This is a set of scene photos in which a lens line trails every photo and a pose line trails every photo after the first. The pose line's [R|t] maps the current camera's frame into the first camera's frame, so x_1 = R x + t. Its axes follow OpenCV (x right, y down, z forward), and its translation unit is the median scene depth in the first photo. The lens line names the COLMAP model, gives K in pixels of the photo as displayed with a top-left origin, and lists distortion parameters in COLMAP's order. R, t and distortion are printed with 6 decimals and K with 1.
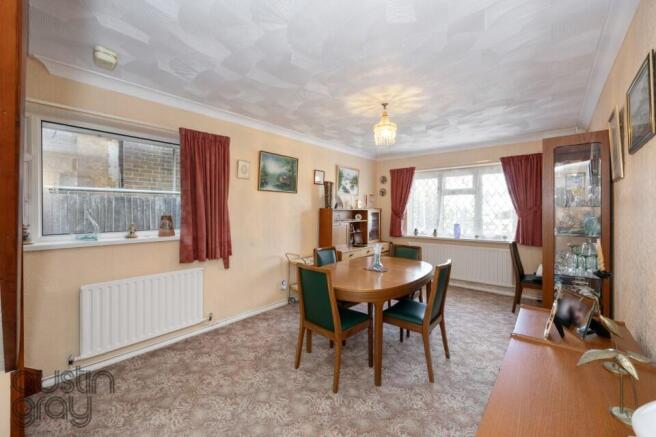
lens RADIAL K [[261.8, 0, 326.9], [0, 261.8, 214.3], [0, 0, 1]] dist [-0.012777, 0.000262]
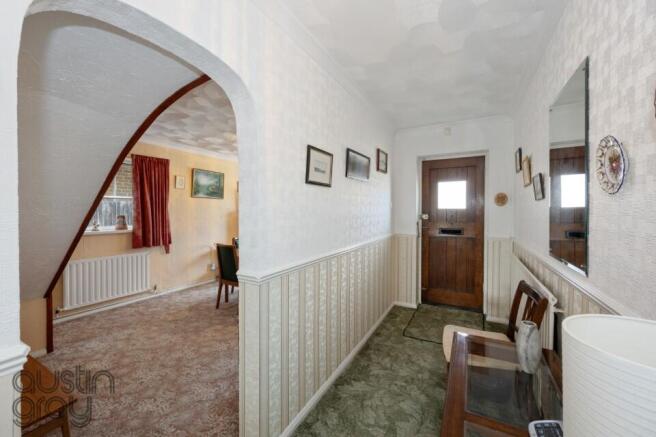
lens RADIAL K [[261.8, 0, 327.3], [0, 261.8, 218.4], [0, 0, 1]] dist [-0.012777, 0.000262]
pose [[0.977255, -0.002124, 0.212057, 0.166634], [0.000698, 0.999977, 0.006801, 0.012232], [-0.212066, -0.006498, 0.977234, -0.575229]]
